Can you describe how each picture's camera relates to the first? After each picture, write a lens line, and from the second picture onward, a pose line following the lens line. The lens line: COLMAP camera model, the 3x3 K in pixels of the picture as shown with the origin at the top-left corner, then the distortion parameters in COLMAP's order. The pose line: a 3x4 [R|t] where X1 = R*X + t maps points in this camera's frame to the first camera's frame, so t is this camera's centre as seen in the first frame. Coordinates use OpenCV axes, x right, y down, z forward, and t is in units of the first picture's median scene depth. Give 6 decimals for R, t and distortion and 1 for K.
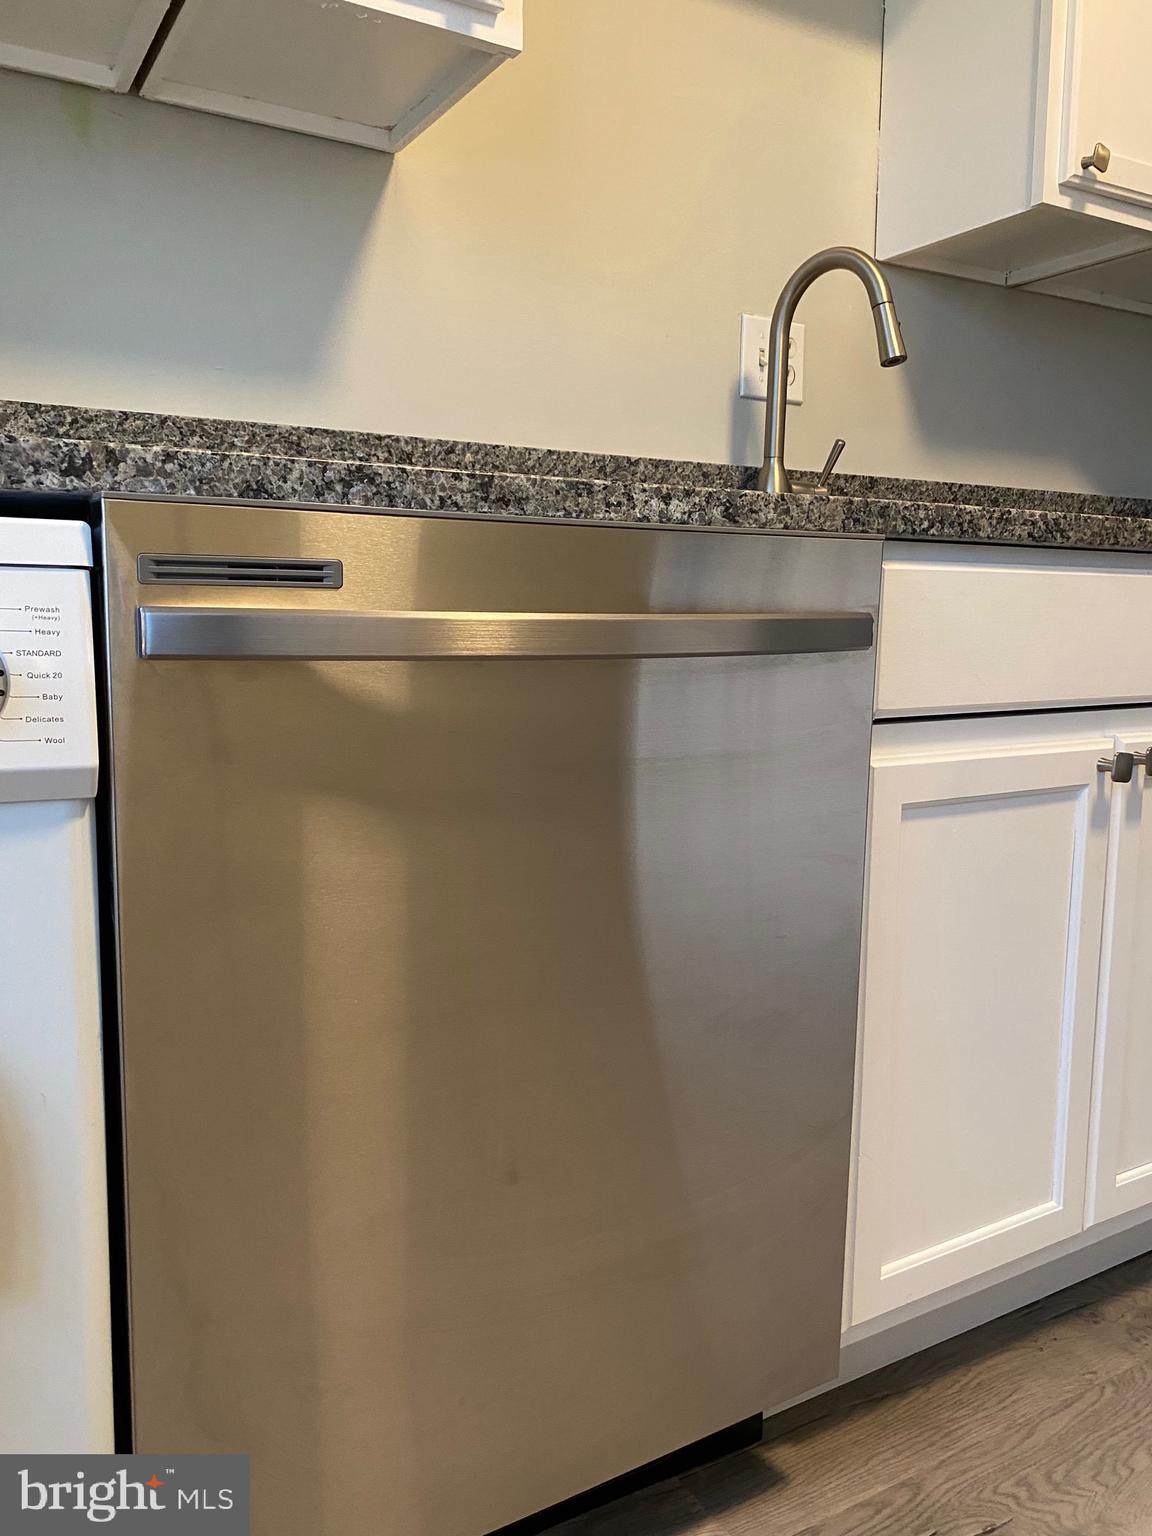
lens RADIAL K [[1165.5, 0, 581.5], [0, 1165.5, 768.0], [0, 0, 1]] dist [0.031787, -0.036014]
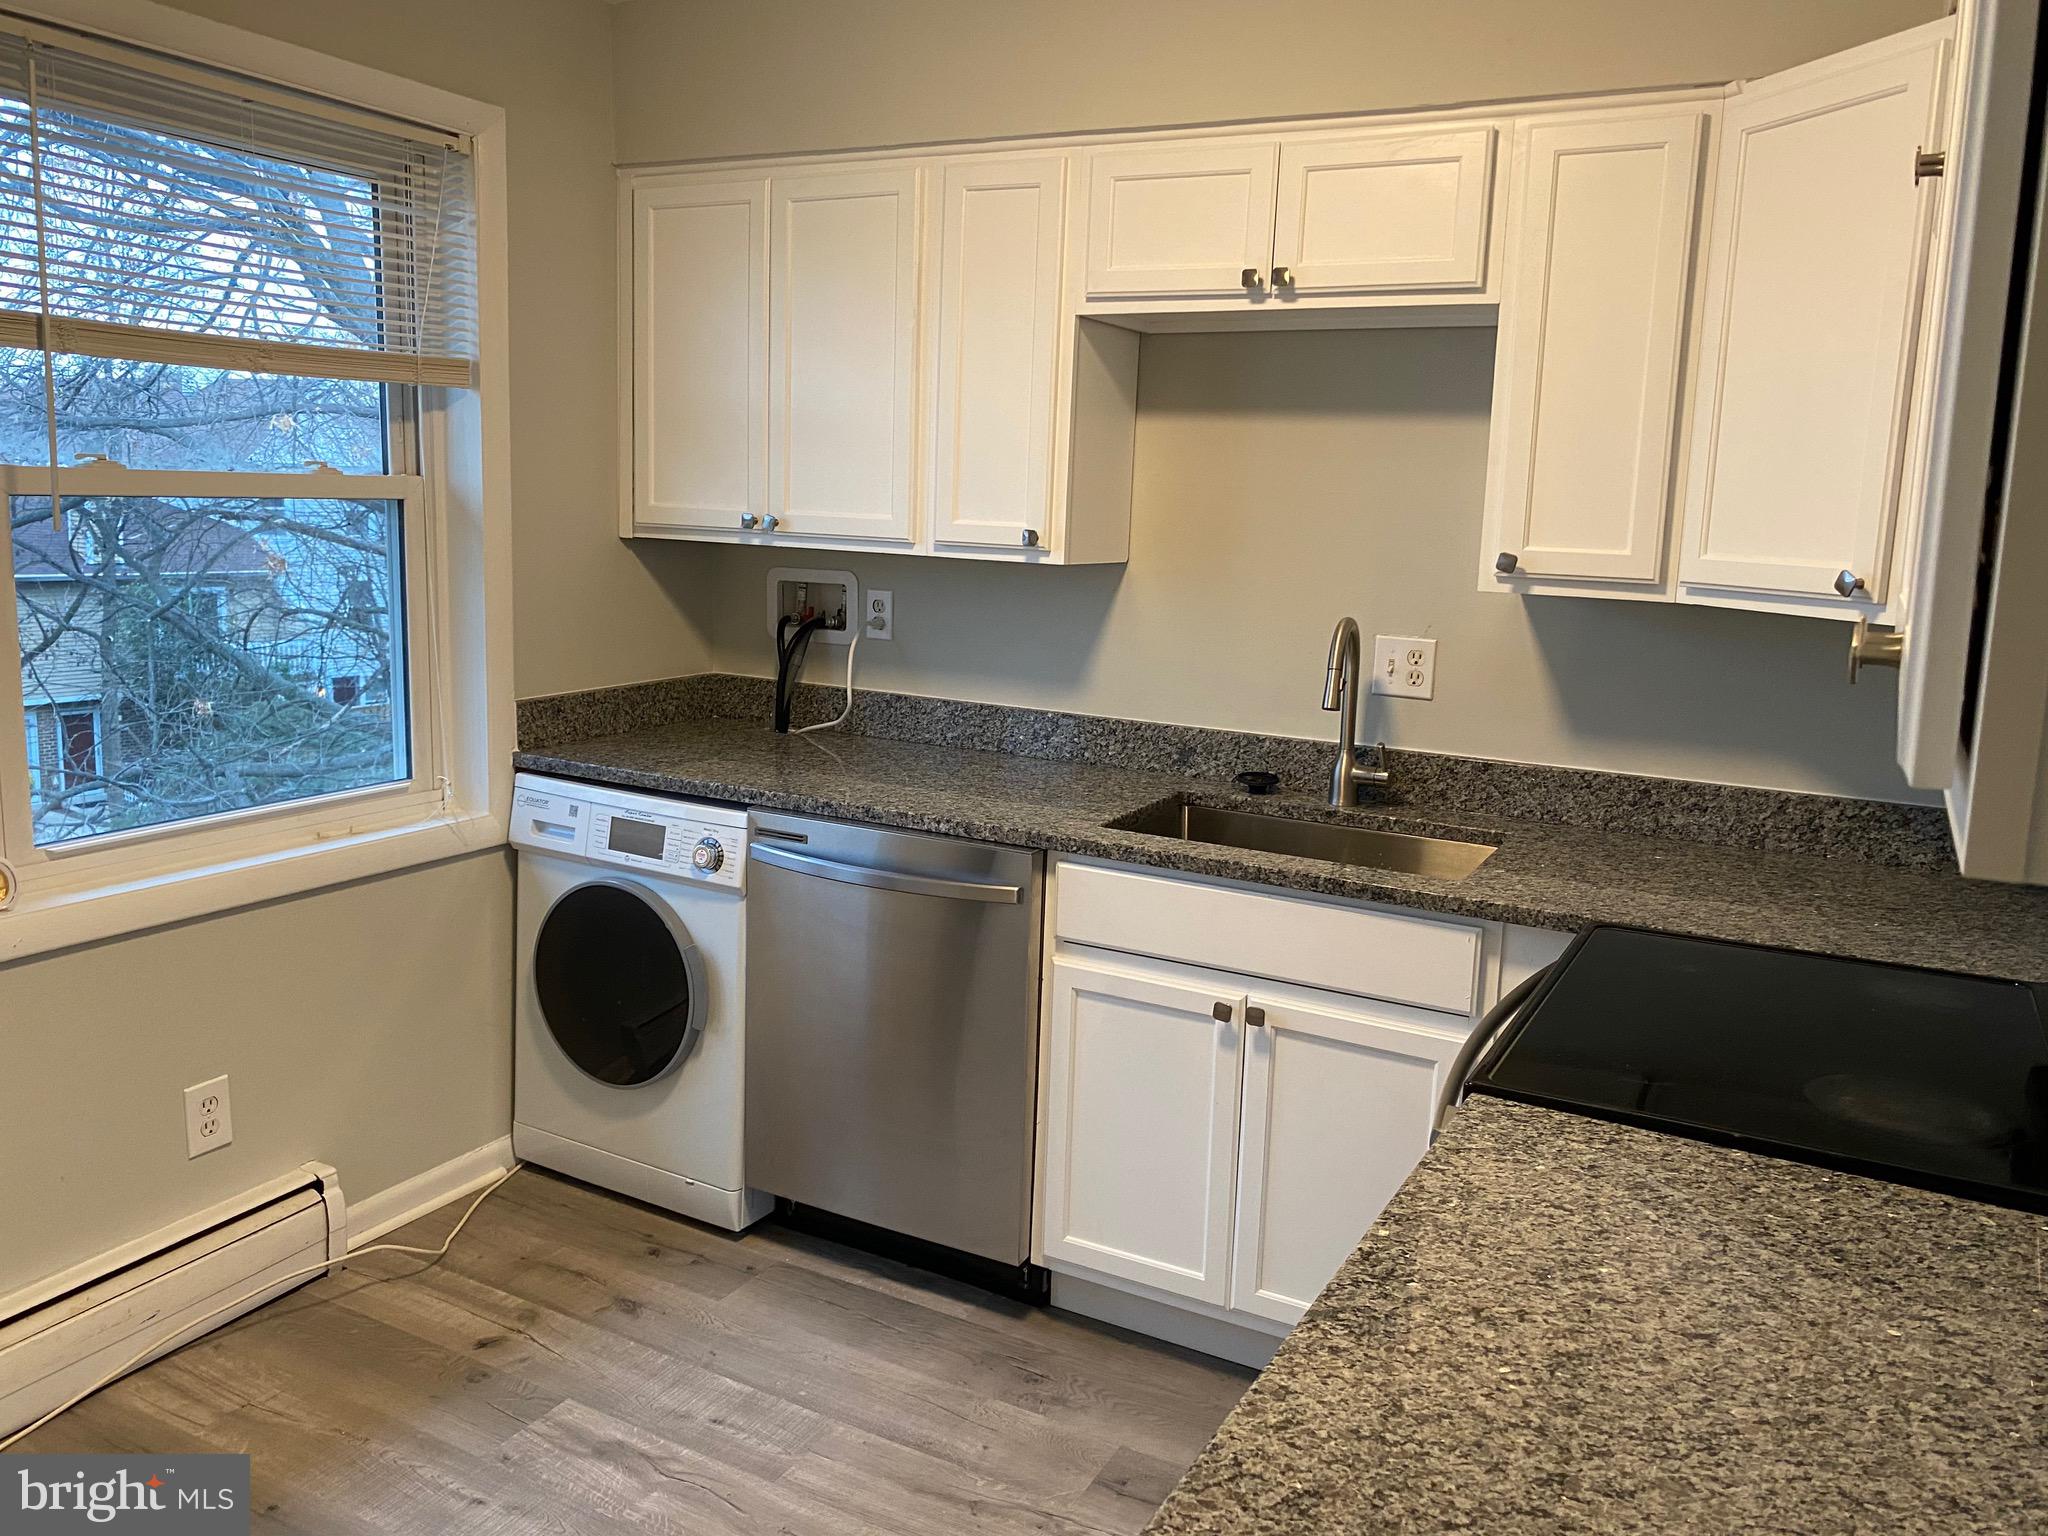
lens RADIAL K [[1554.0, 0, 1036.5], [0, 1554.0, 737.4], [0, 0, 1]] dist [0.031787, -0.036014]
pose [[0.519884, 0.145138, -0.841817, 1.892414], [-0.149742, 0.985686, 0.077466, -0.455803], [0.841010, 0.085782, 0.534176, -0.357616]]
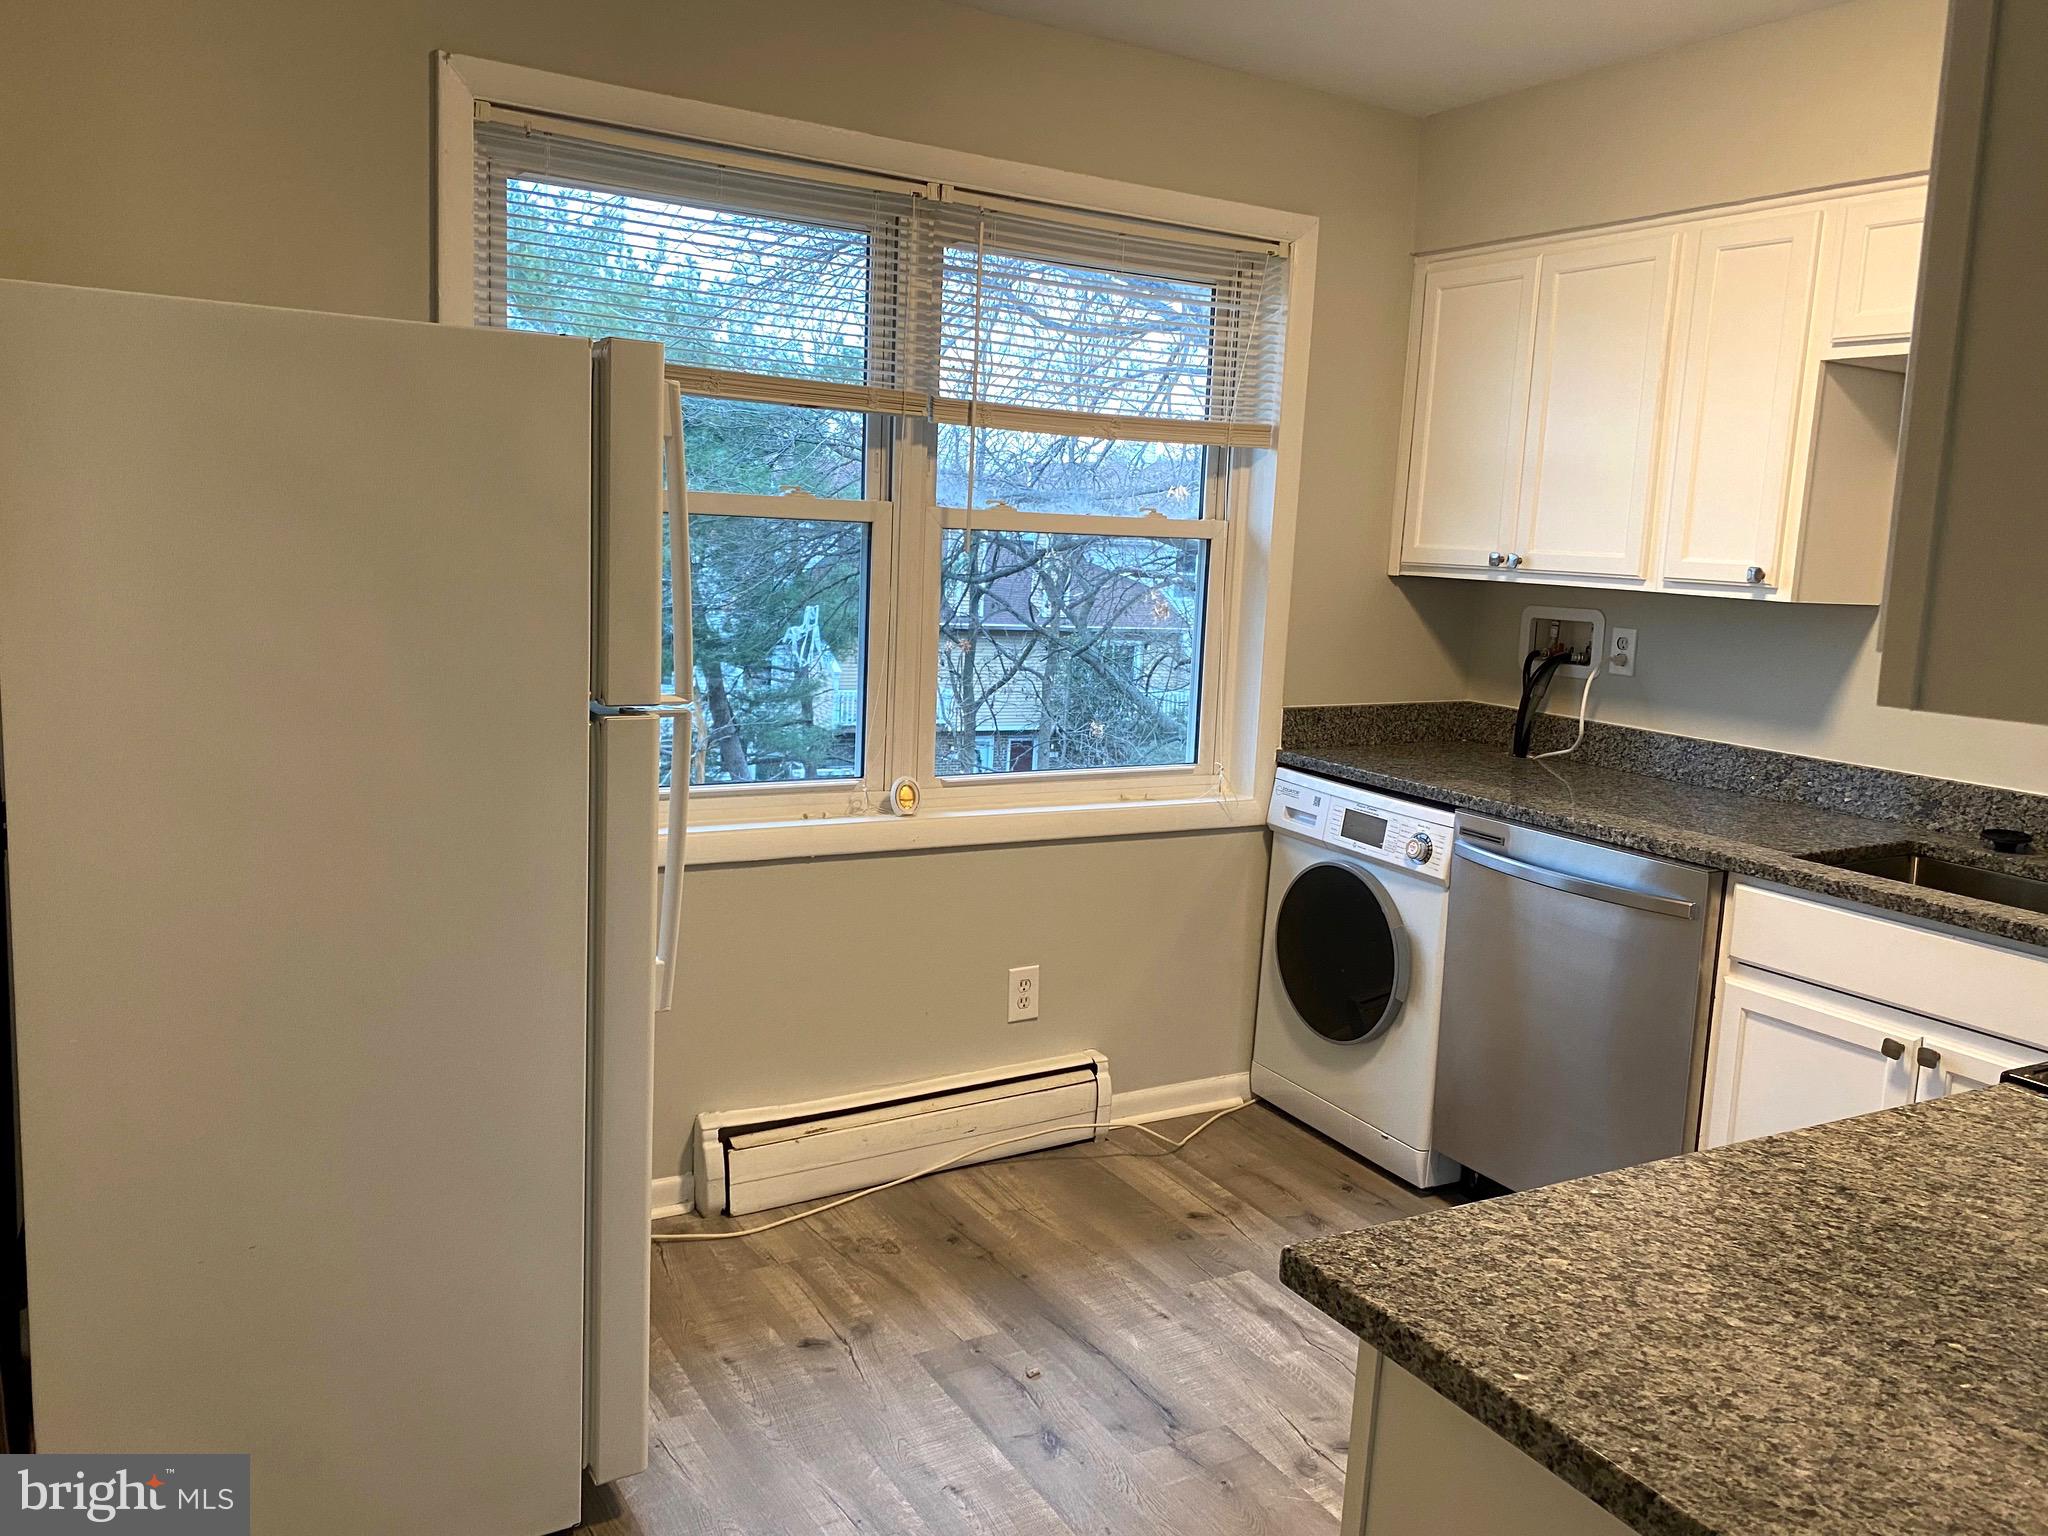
lens RADIAL K [[1554.0, 0, 1030.0], [0, 1554.0, 747.5], [0, 0, 1]] dist [0.031787, -0.036014]
pose [[-0.008047, 0.132791, -0.991111, 2.308634], [-0.183430, 0.974129, 0.132005, -0.424576], [0.983000, 0.182862, 0.016519, -0.243686]]
